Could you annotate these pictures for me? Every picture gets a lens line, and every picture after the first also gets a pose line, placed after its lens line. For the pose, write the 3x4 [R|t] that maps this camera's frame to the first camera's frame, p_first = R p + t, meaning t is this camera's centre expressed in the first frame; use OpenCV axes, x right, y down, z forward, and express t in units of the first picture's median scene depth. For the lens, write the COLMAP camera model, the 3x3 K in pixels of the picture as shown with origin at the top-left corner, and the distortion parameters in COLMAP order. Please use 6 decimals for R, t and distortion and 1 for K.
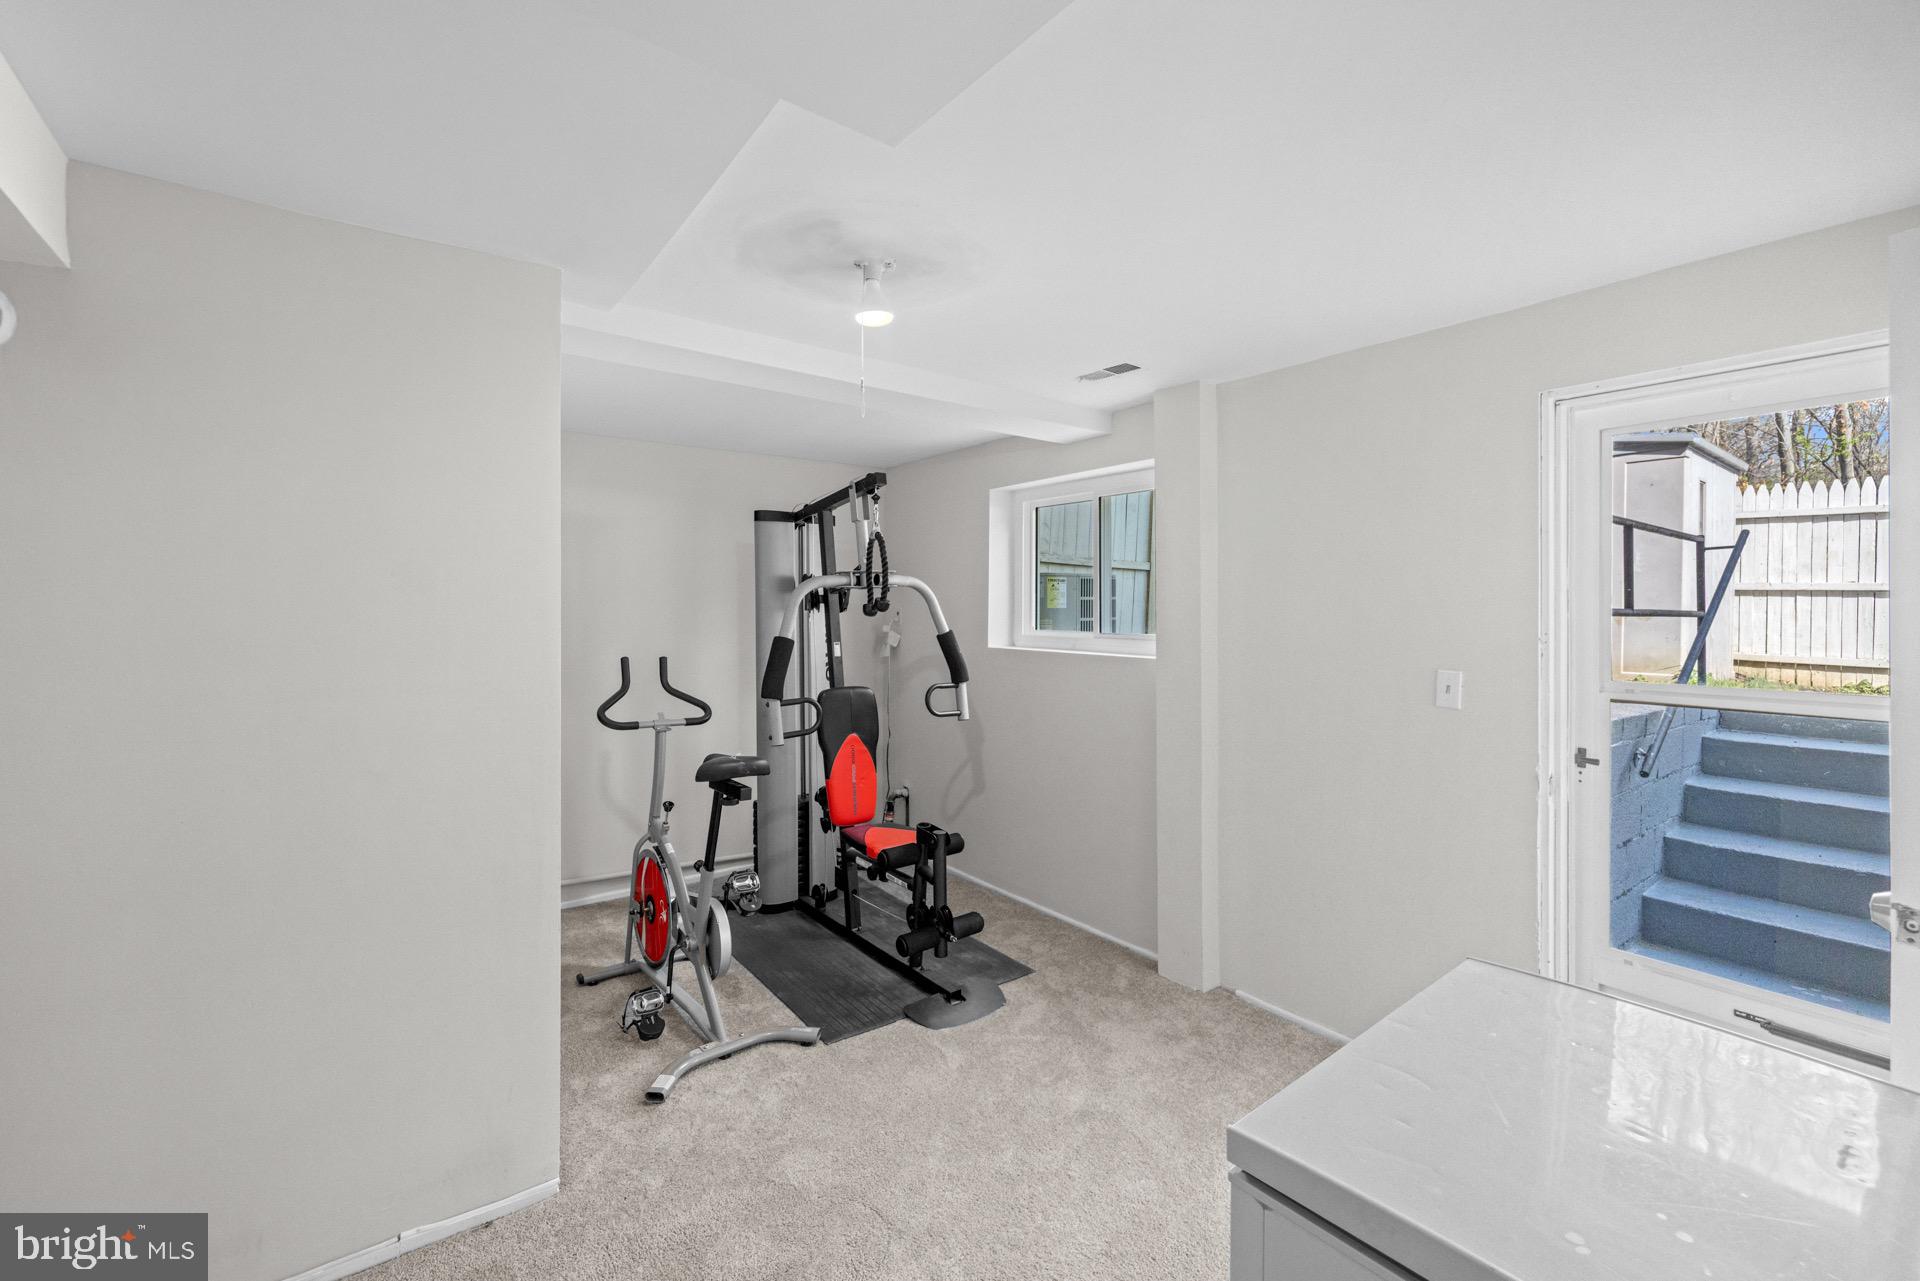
lens RADIAL K [[808.2, 0, 950.4], [0, 808.2, 611.8], [0, 0, 1]] dist [0.001284, 0.000362]
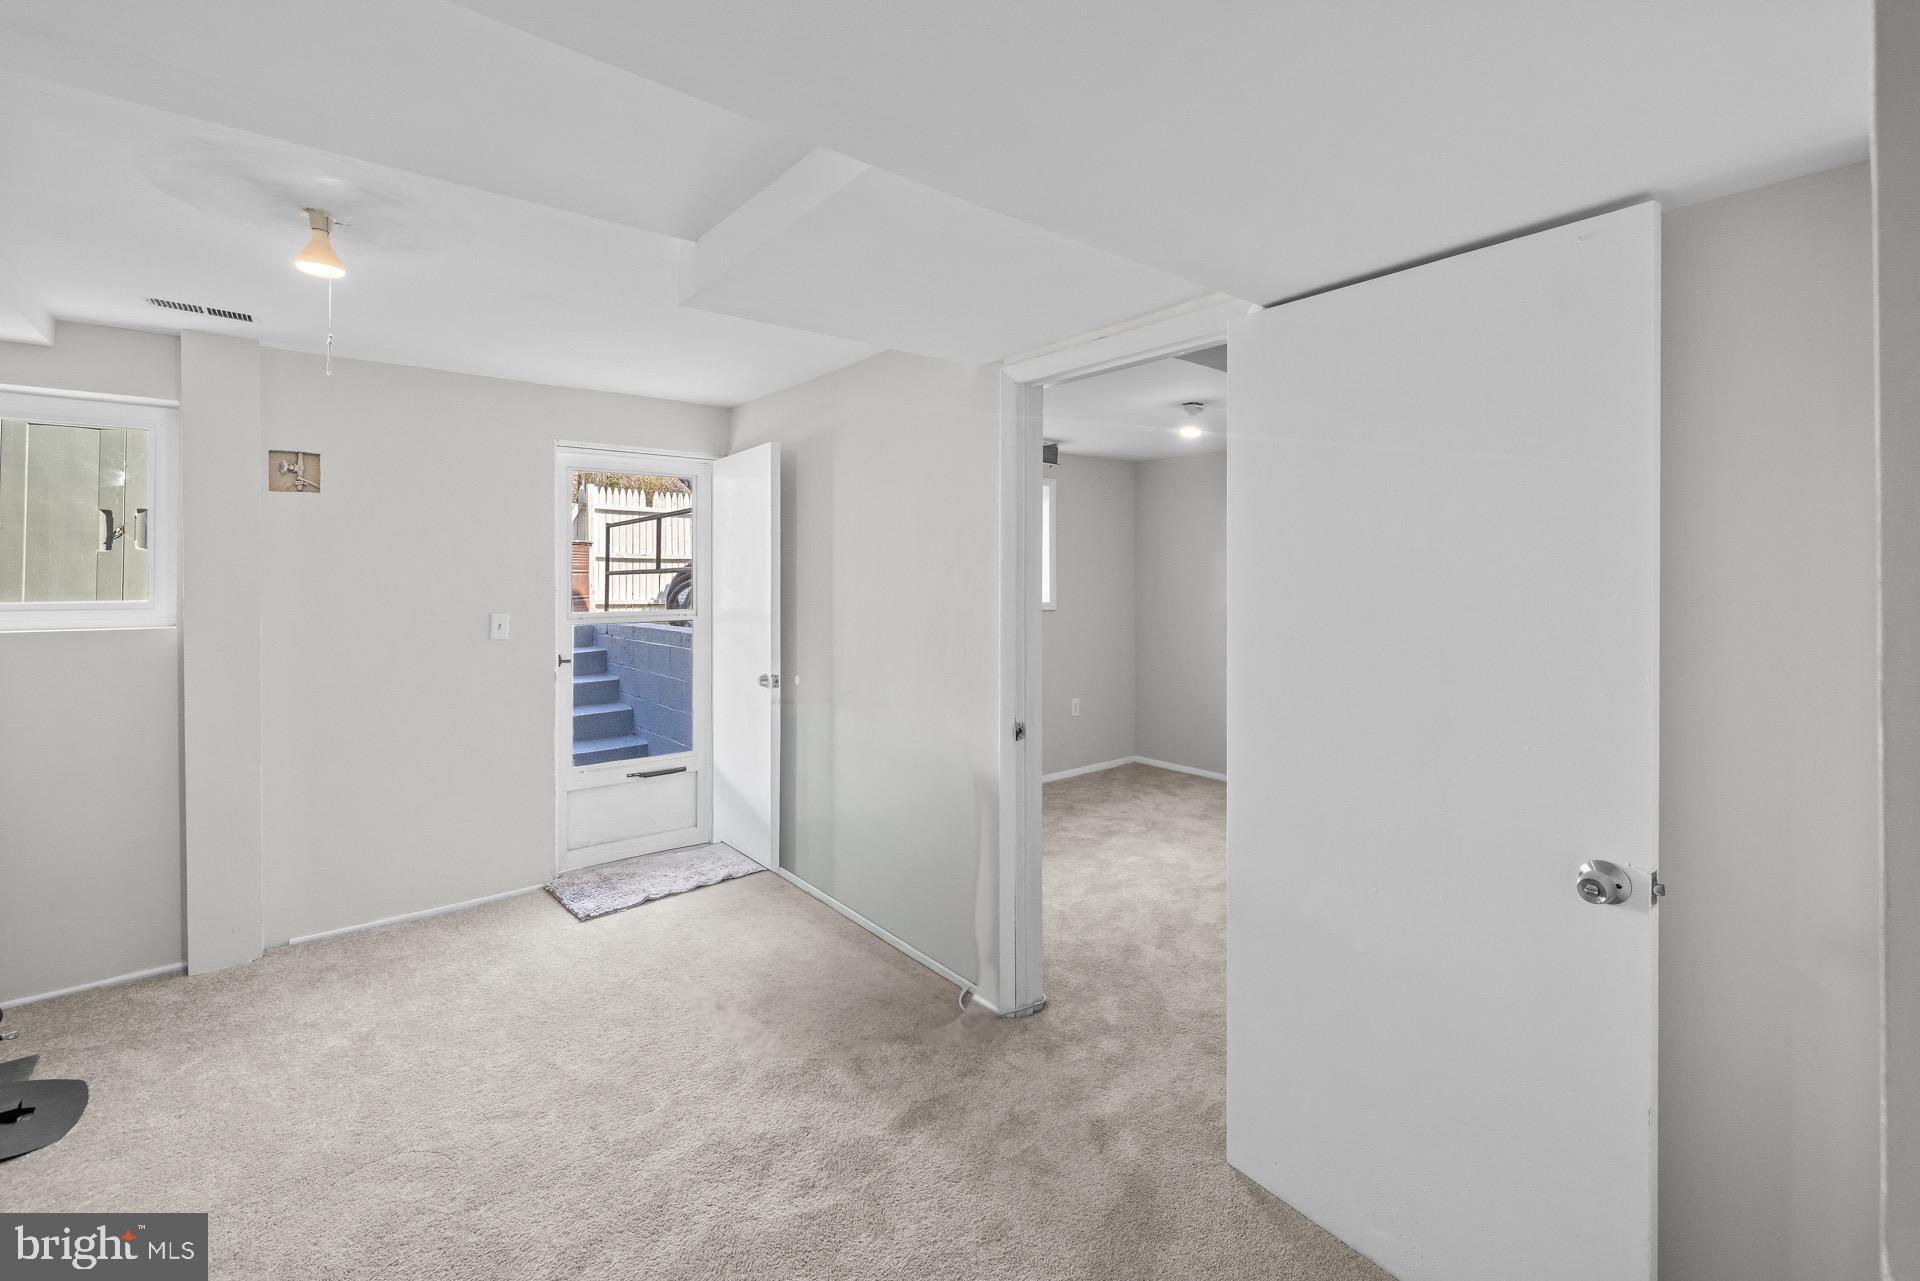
lens RADIAL K [[808.2, 0, 960.5], [0, 808.2, 574.2], [0, 0, 1]] dist [0.001284, 0.000362]
pose [[-0.037757, -0.002687, 0.999283, -0.816650], [0.004224, 0.999987, 0.002848, 0.000120], [-0.999278, 0.004328, -0.037745, 0.206820]]
